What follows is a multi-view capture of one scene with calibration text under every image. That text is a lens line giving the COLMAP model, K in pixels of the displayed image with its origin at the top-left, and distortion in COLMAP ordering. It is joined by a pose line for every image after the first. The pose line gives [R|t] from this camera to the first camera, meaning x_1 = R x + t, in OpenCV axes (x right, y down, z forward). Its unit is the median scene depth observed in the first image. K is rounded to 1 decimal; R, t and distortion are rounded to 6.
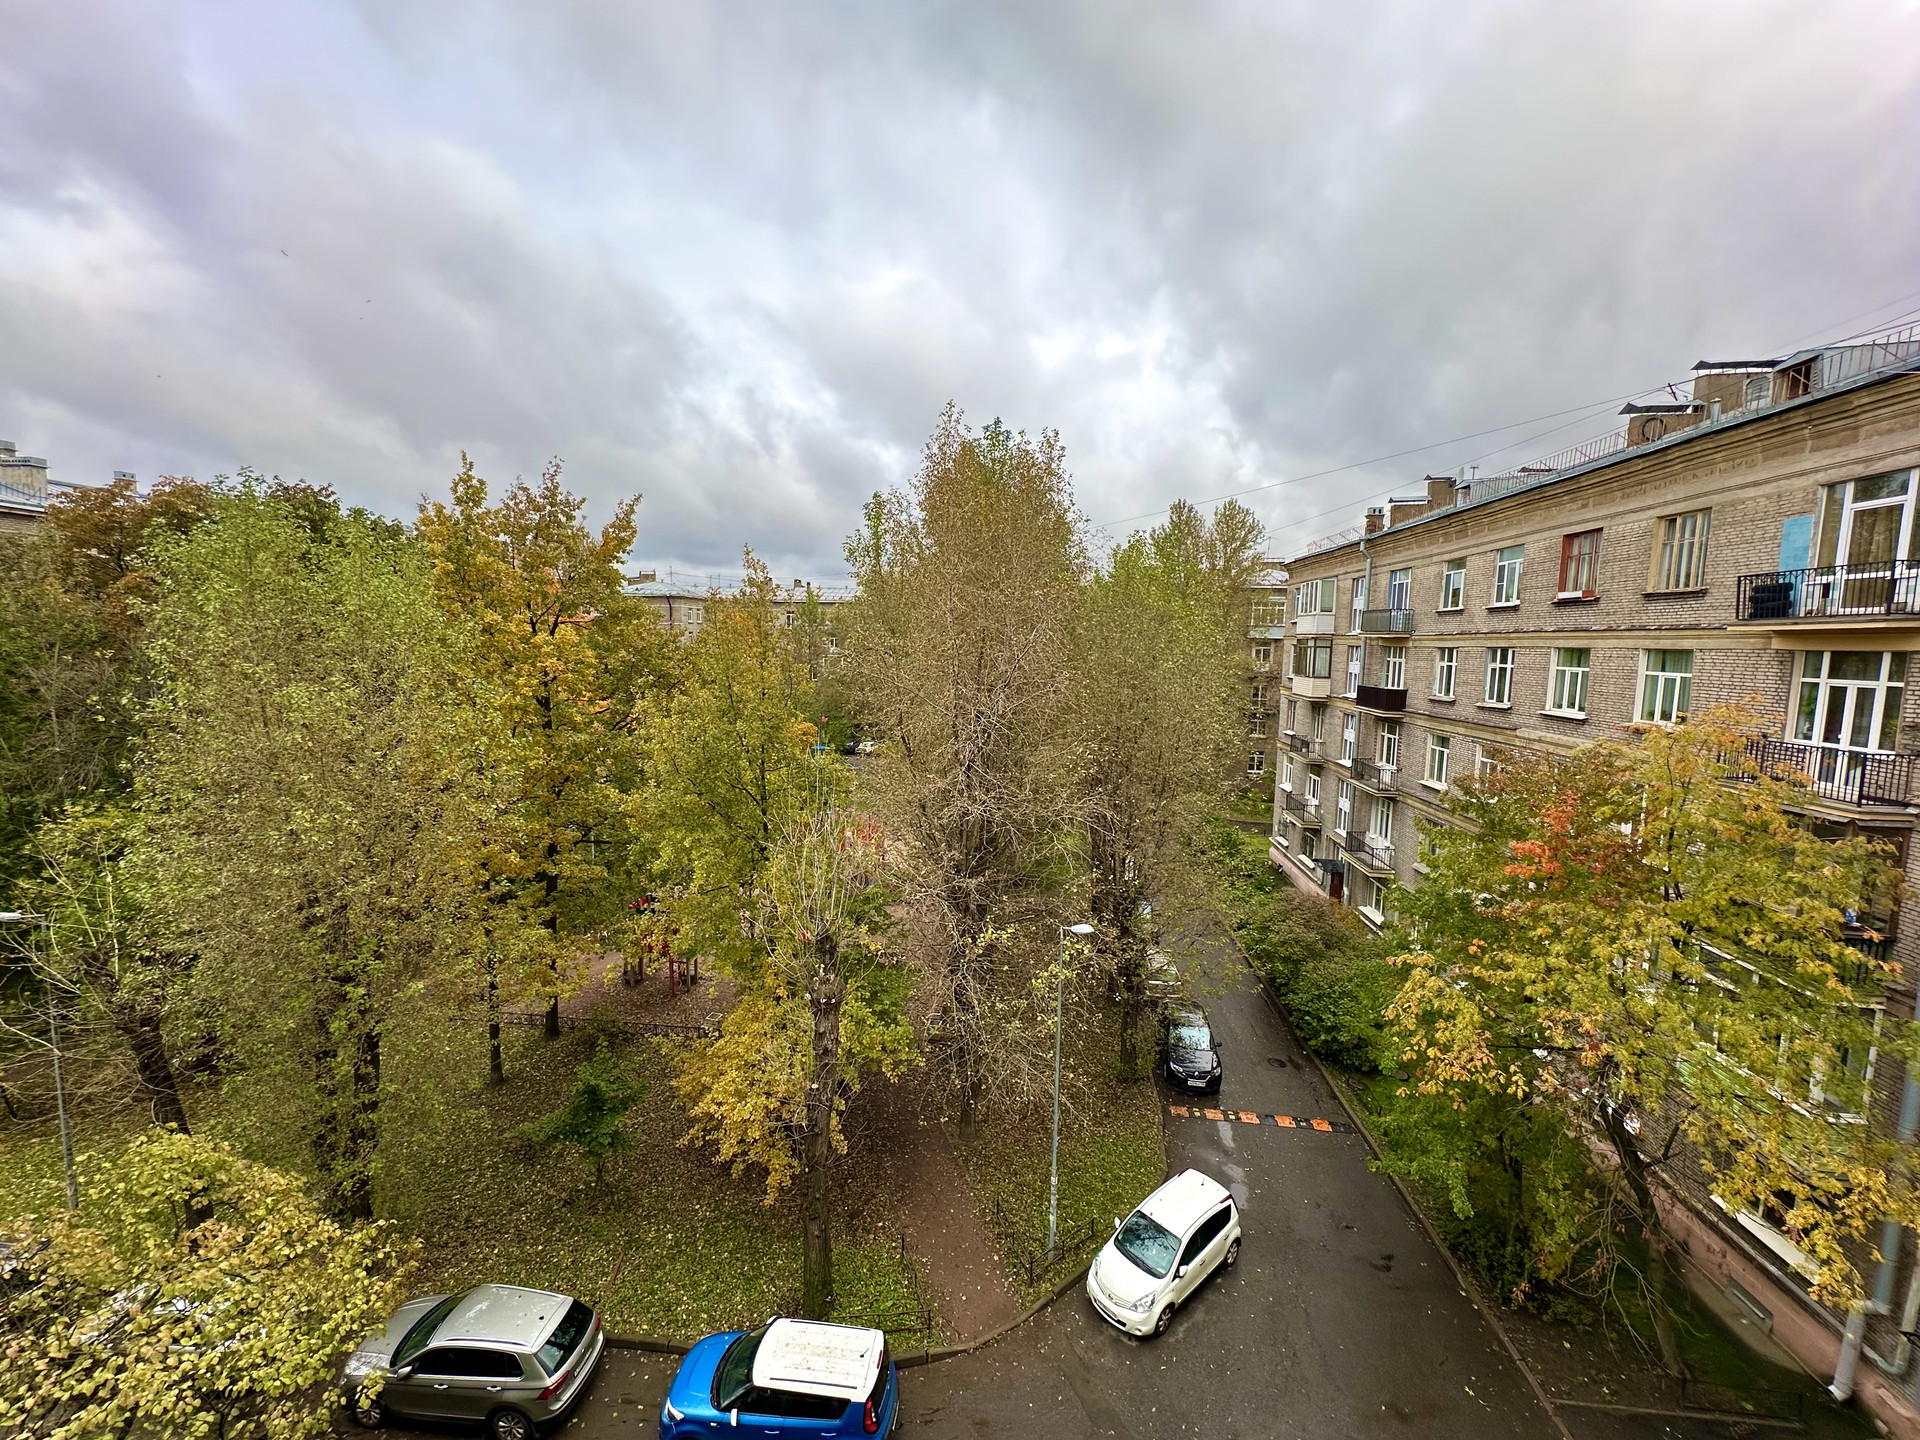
lens RADIAL K [[762.2, 0, 960.0], [0, 762.2, 720.0], [0, 0, 1]] dist [-0.004933, 0.000487]
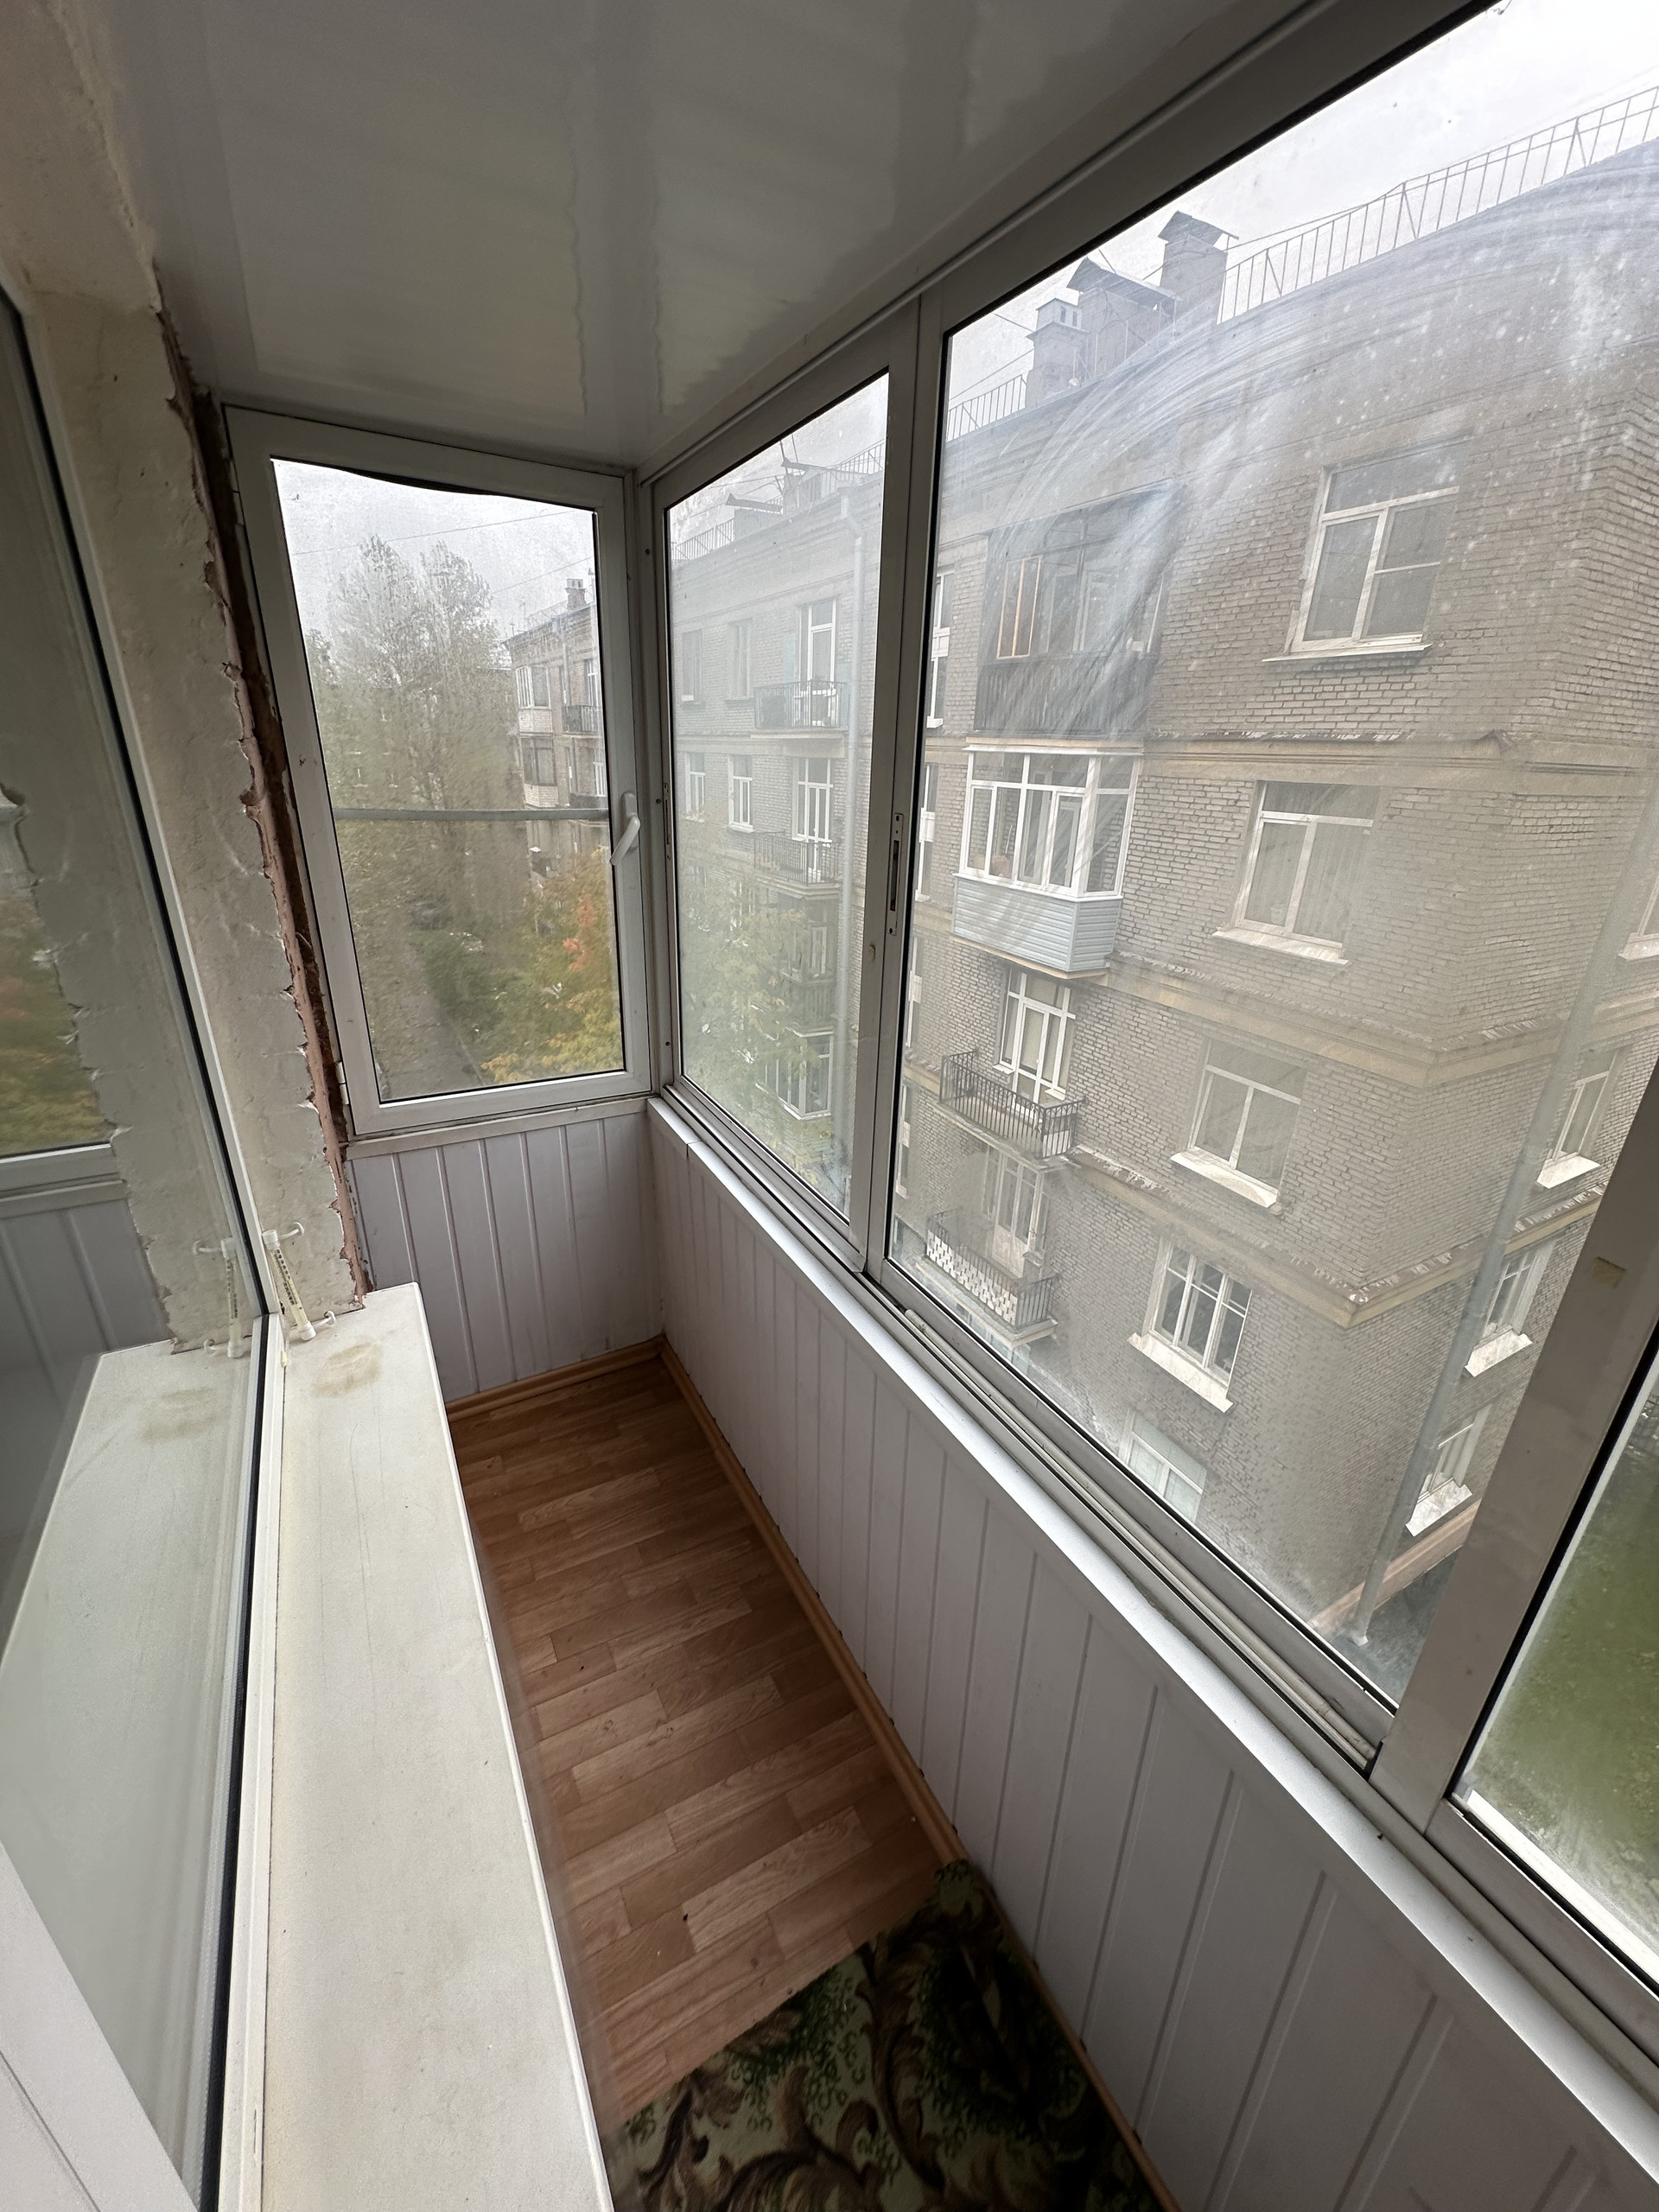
lens RADIAL K [[878.1, 0, 829.5], [0, 878.1, 1106.0], [0, 0, 1]] dist [-0.004933, 0.000487]
pose [[0.822703, -0.207829, 0.529118, 0.272967], [0.044791, 0.951580, 0.304121, 0.013894], [-0.566704, -0.226502, 0.792177, -0.248356]]
